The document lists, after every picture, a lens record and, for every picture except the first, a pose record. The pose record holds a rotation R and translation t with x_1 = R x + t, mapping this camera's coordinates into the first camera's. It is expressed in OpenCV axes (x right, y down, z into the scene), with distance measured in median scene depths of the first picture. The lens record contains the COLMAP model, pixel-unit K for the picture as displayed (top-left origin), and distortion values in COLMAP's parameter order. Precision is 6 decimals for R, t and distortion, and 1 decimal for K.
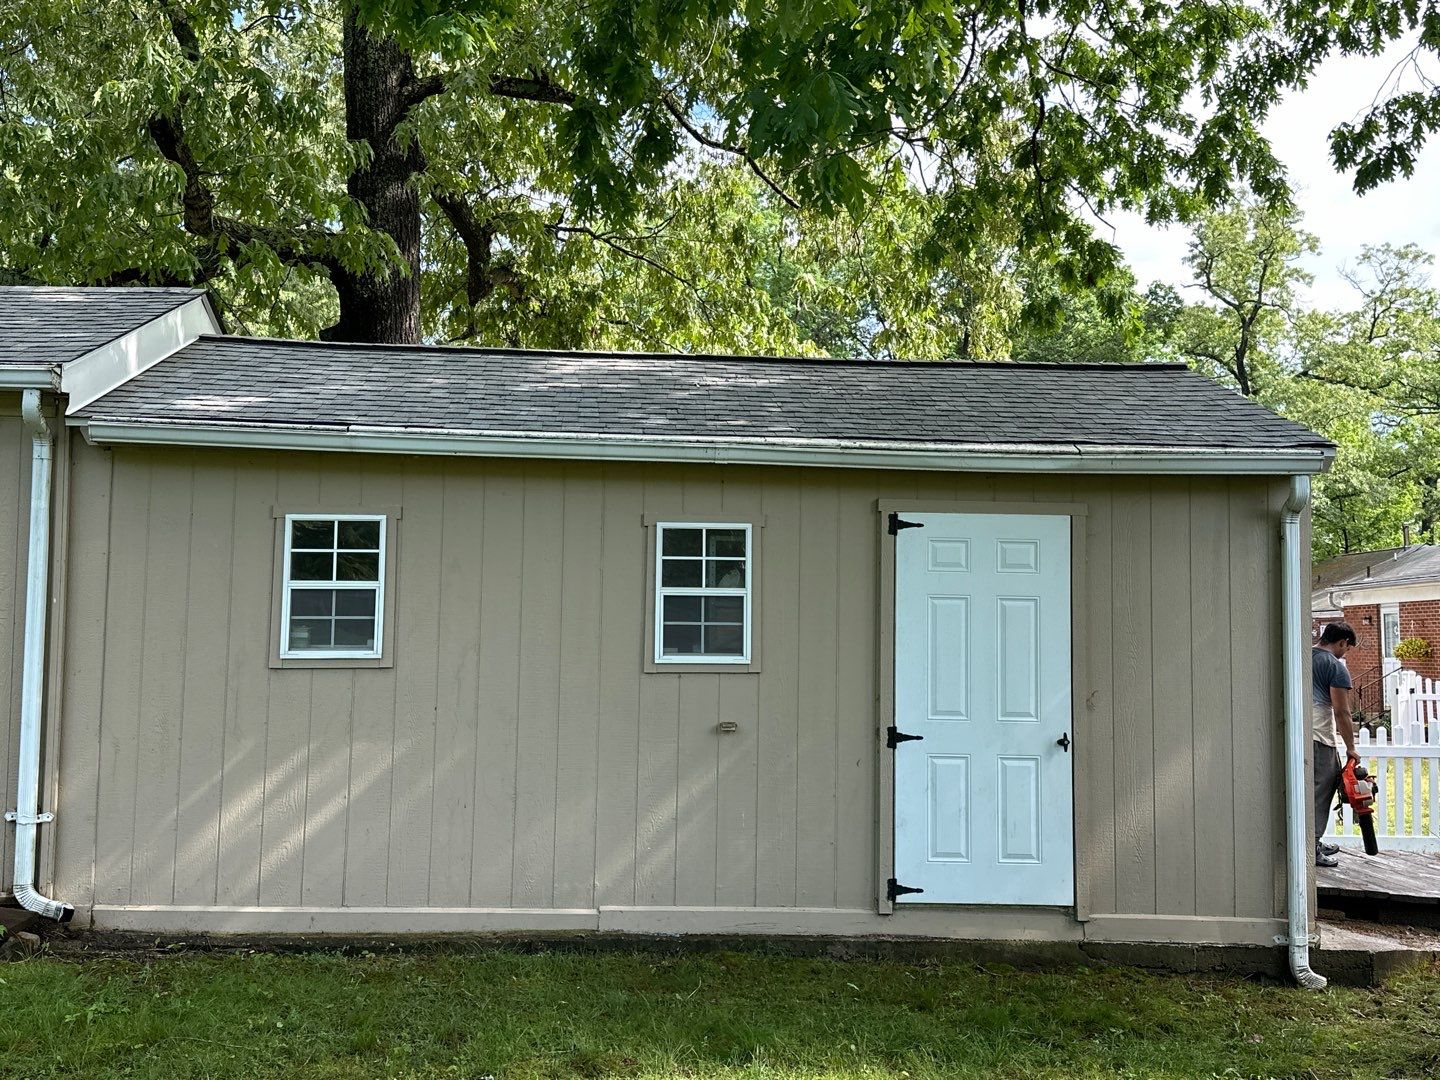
lens RADIAL K [[1159.2, 0, 720.0], [0, 1159.2, 540.0], [0, 0, 1]] dist [0.091825, -0.112626]
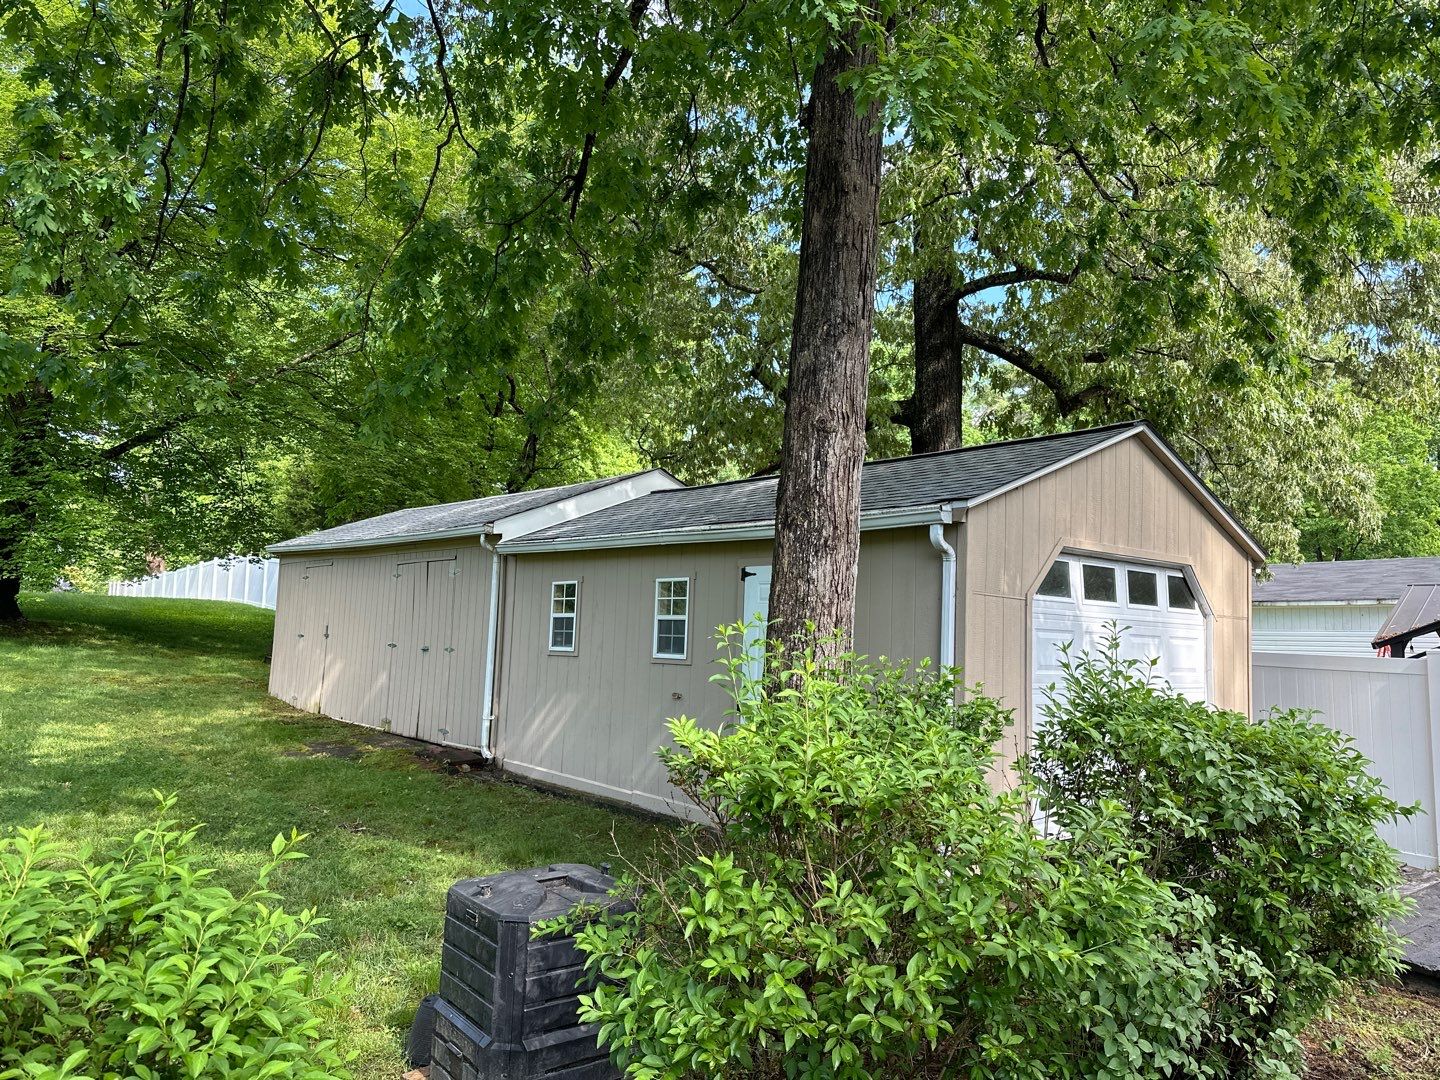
lens RADIAL K [[1056.0, 0, 720.0], [0, 1056.0, 540.0], [0, 0, 1]] dist [0.224973, -0.318284]
pose [[0.582460, -0.067142, -0.810081, 1.385694], [0.023070, 0.997547, -0.066093, 0.036611], [0.812532, 0.019808, 0.582581, 0.130872]]
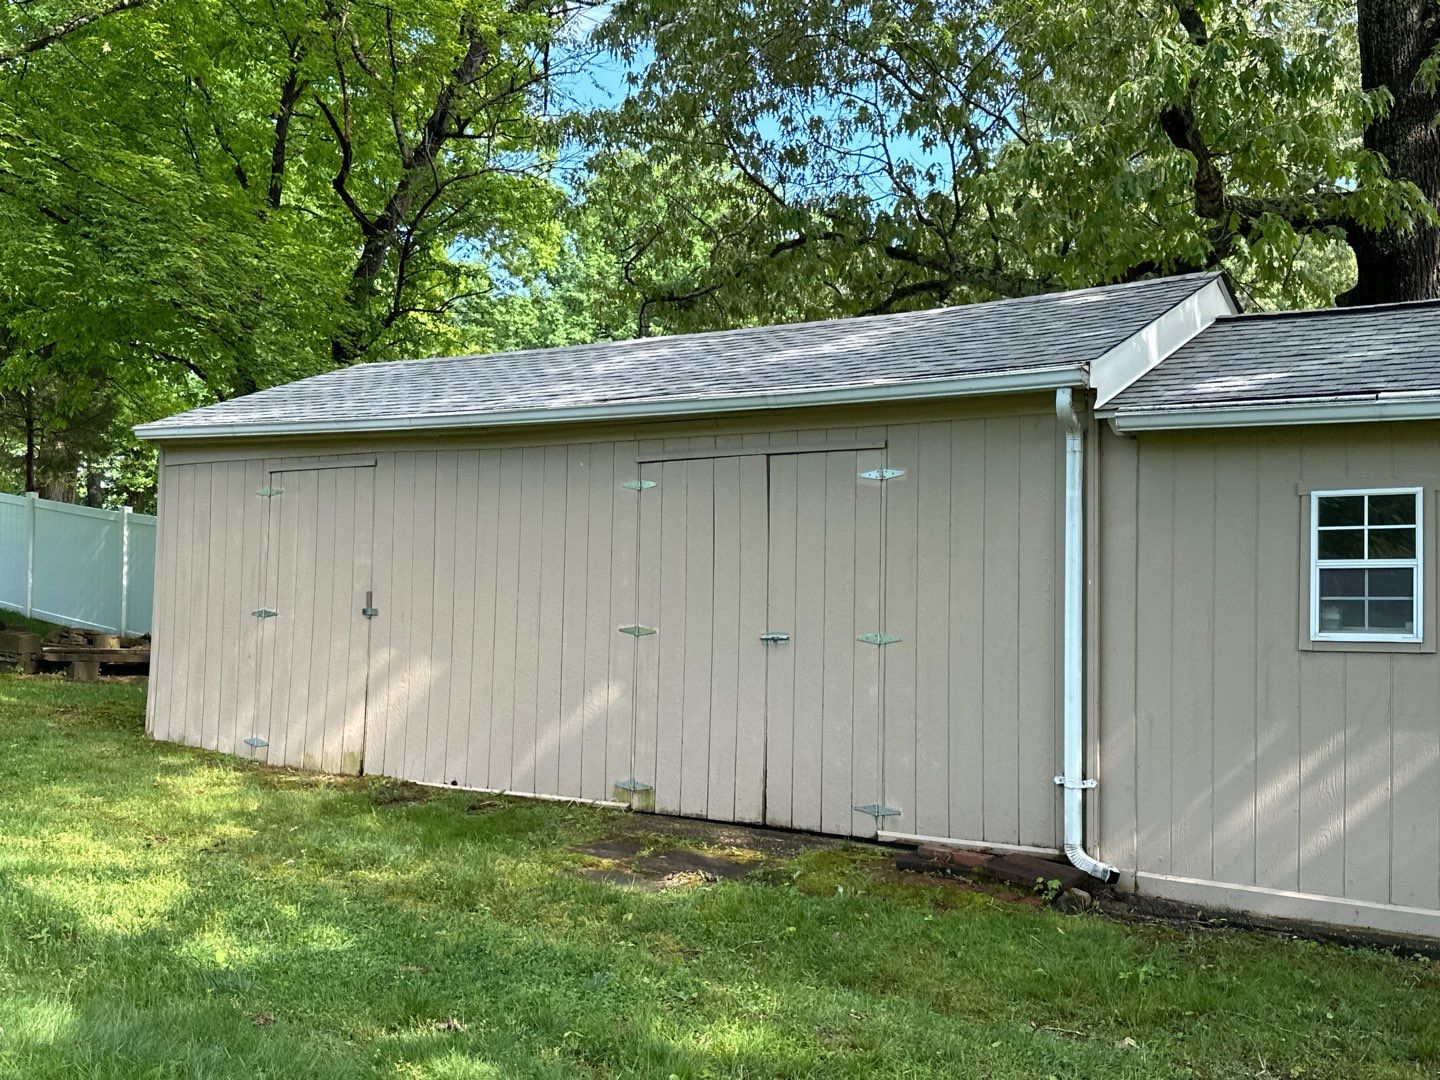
lens RADIAL K [[1159.2, 0, 720.0], [0, 1159.2, 540.0], [0, 0, 1]] dist [0.091825, -0.112626]
pose [[0.865638, -0.029551, -0.499797, -0.309773], [0.037507, 0.999279, 0.005878, -0.005982], [0.499263, -0.023834, 0.866122, -0.085066]]
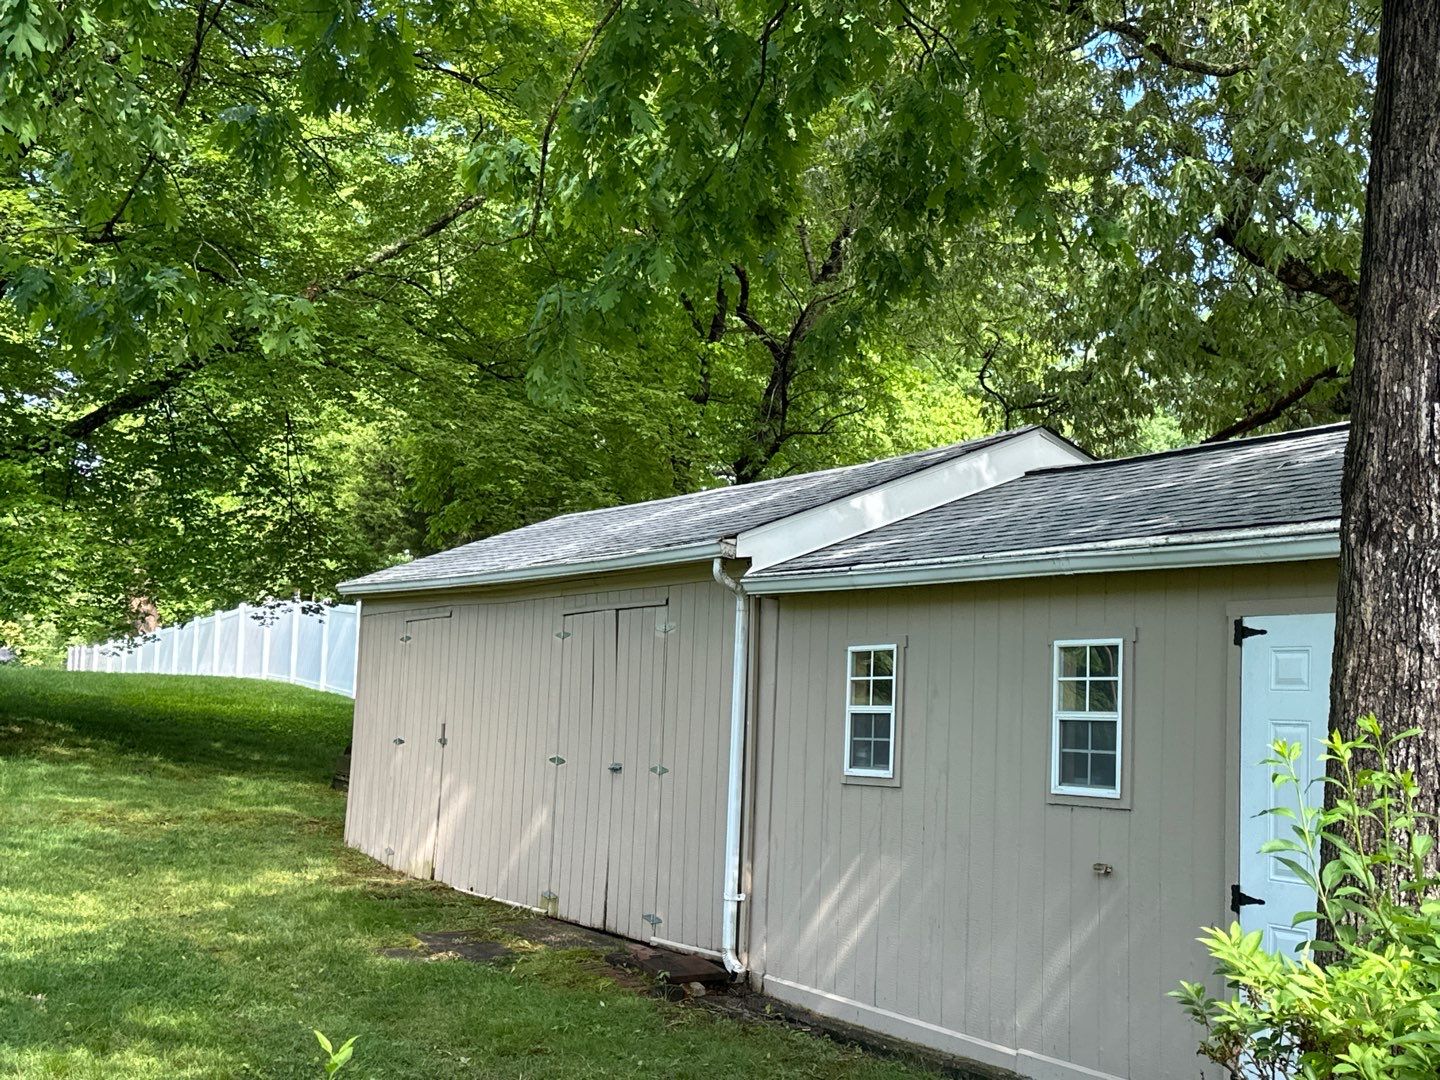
lens RADIAL K [[1988.3, 0, 721.8], [0, 1988.3, 558.0], [0, 0, 1]] dist [0.297031, -0.682357]
pose [[0.415410, -0.076268, -0.906431, 1.346981], [0.023666, 0.997048, -0.073047, 0.030745], [0.909327, 0.008893, 0.415988, 0.093433]]
